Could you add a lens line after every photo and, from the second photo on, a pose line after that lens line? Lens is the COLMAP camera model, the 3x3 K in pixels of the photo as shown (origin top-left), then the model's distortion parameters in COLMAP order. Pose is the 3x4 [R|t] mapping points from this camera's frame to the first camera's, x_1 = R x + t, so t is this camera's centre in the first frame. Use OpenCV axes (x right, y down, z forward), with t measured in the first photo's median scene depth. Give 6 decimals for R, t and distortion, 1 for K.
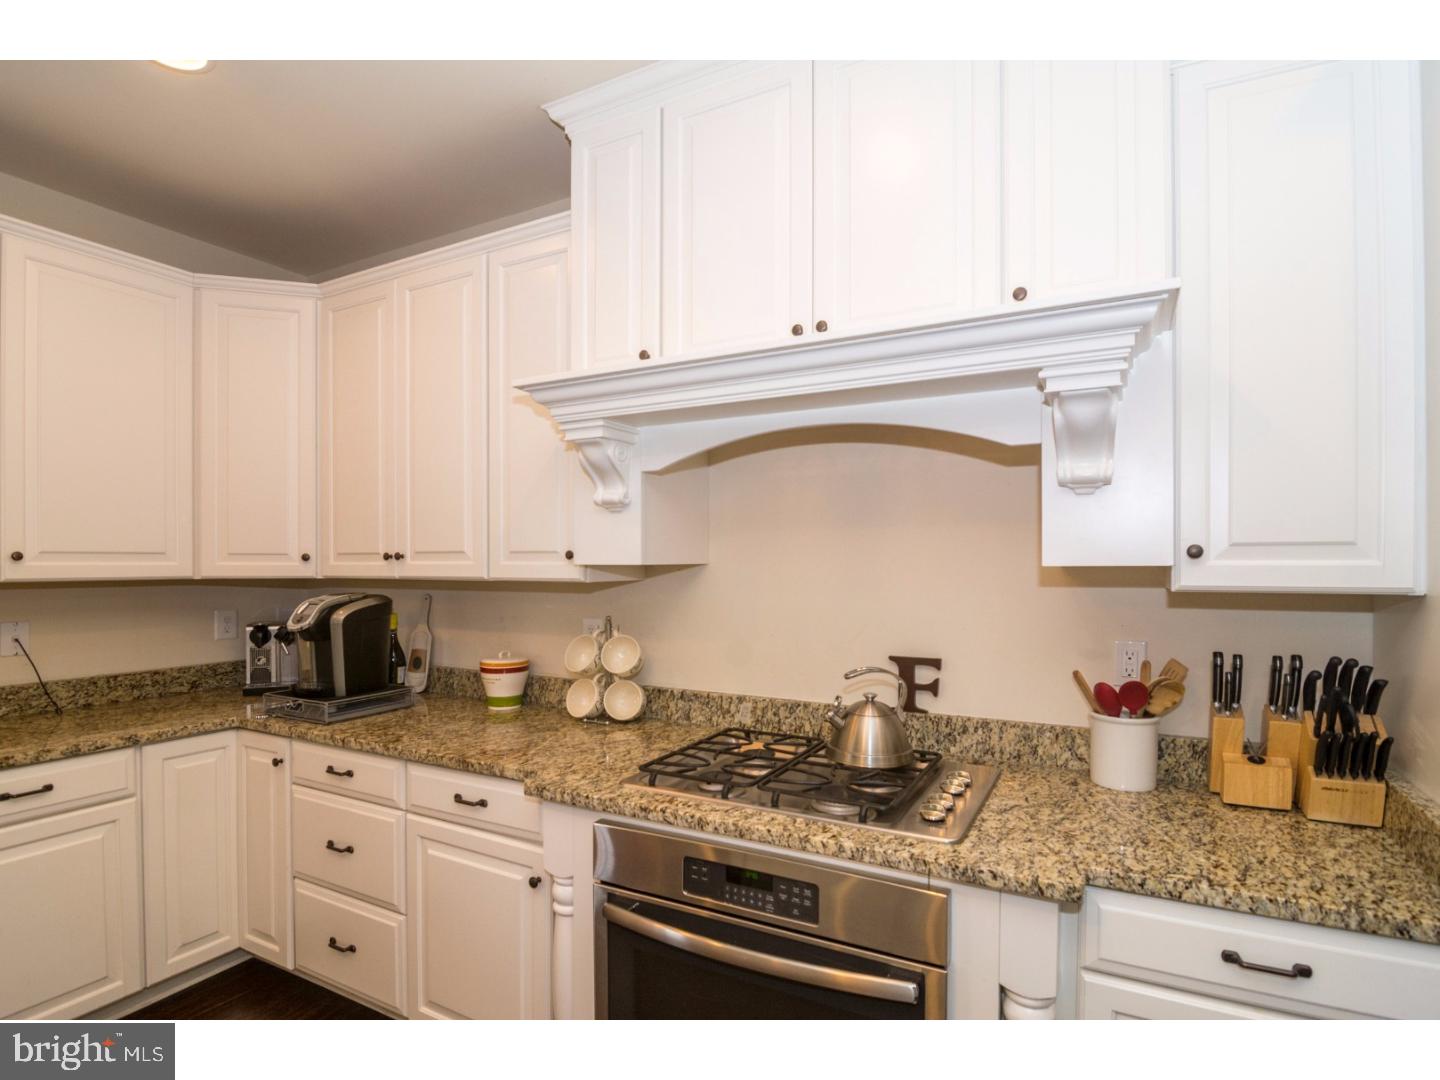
lens RADIAL K [[751.9, 0, 684.7], [0, 751.9, 557.6], [0, 0, 1]] dist [-0.021936, -0.000492]
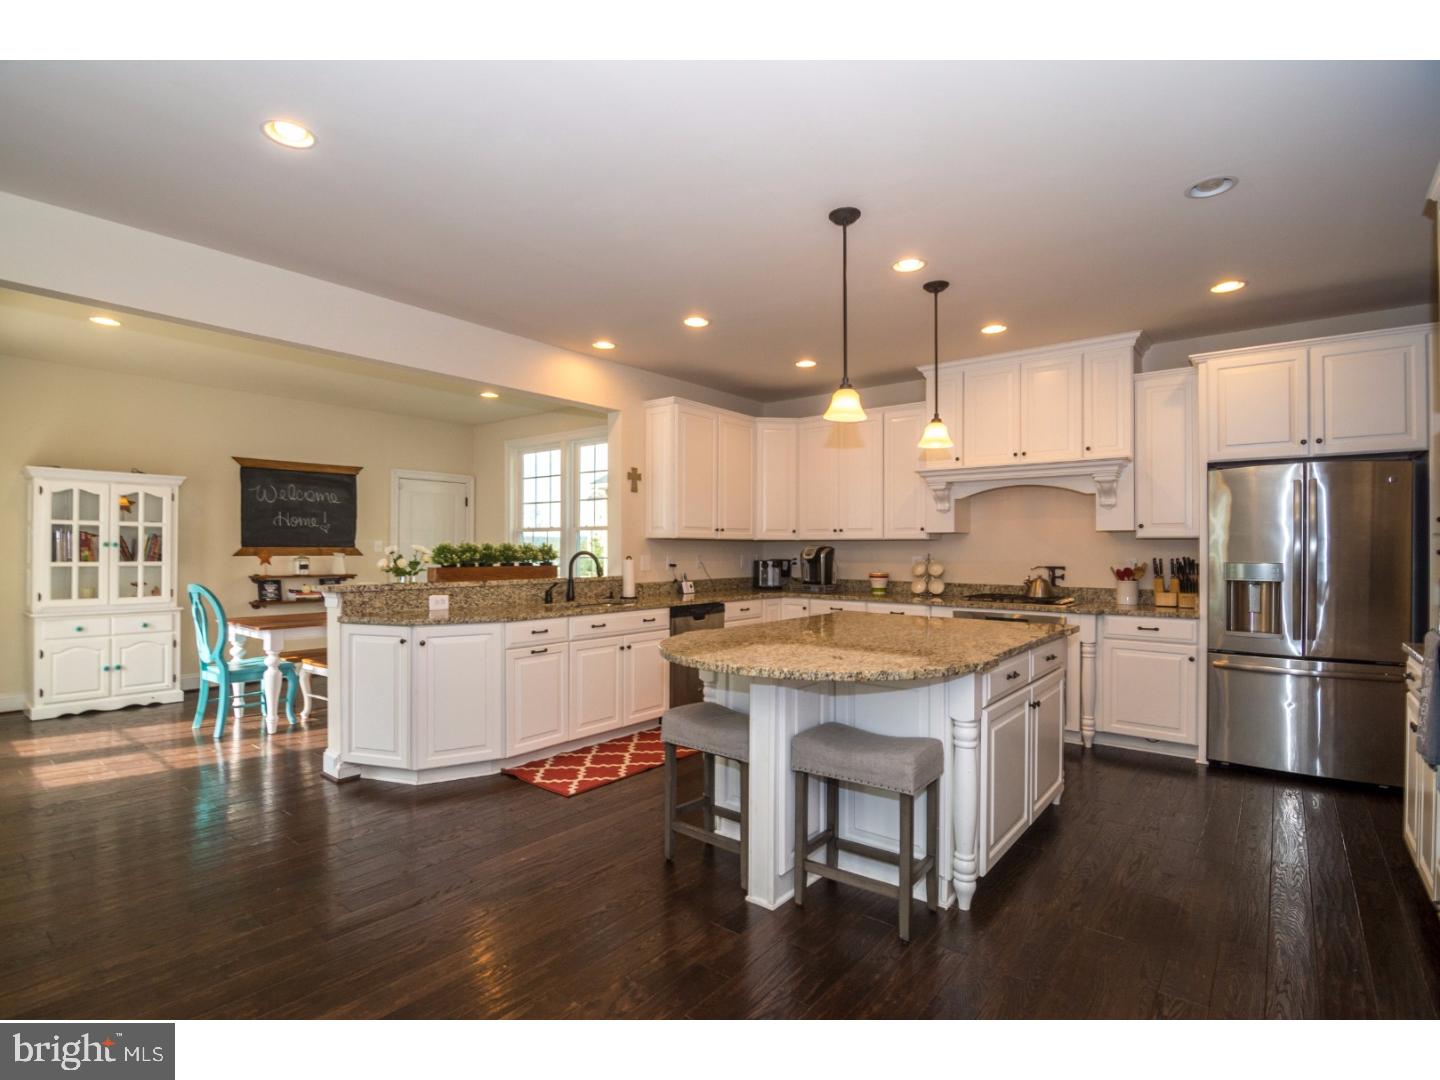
lens RADIAL K [[693.1, 0, 727.9], [0, 693.1, 545.8], [0, 0, 1]] dist [-0.023355, 0.000178]
pose [[0.988854, 0.009245, -0.148603, -0.516409], [-0.010540, 0.999913, -0.007933, 0.091064], [0.148516, 0.009411, 0.988865, -1.716987]]
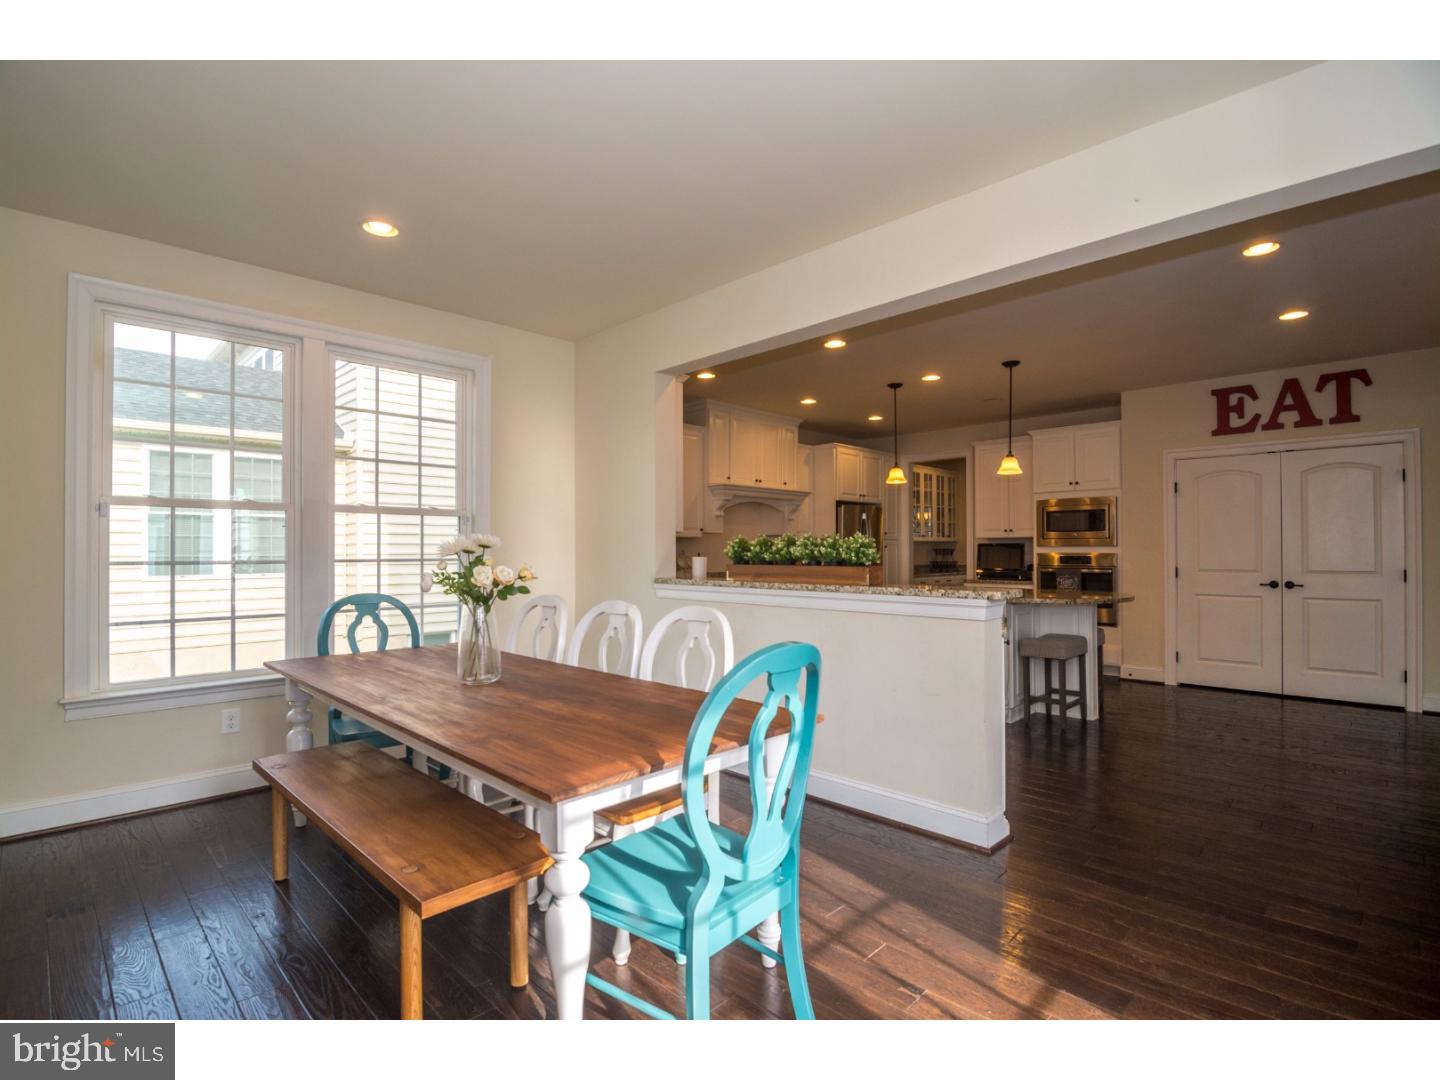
lens RADIAL K [[662.7, 0, 720.0], [0, 662.7, 540.0], [0, 0, 1]] dist [-0.020803, -0.000026]
pose [[0.283772, 0.019498, 0.958693, -3.293546], [0.004136, 0.999759, -0.021557, 0.120616], [-0.958883, 0.010083, 0.283623, 0.113078]]
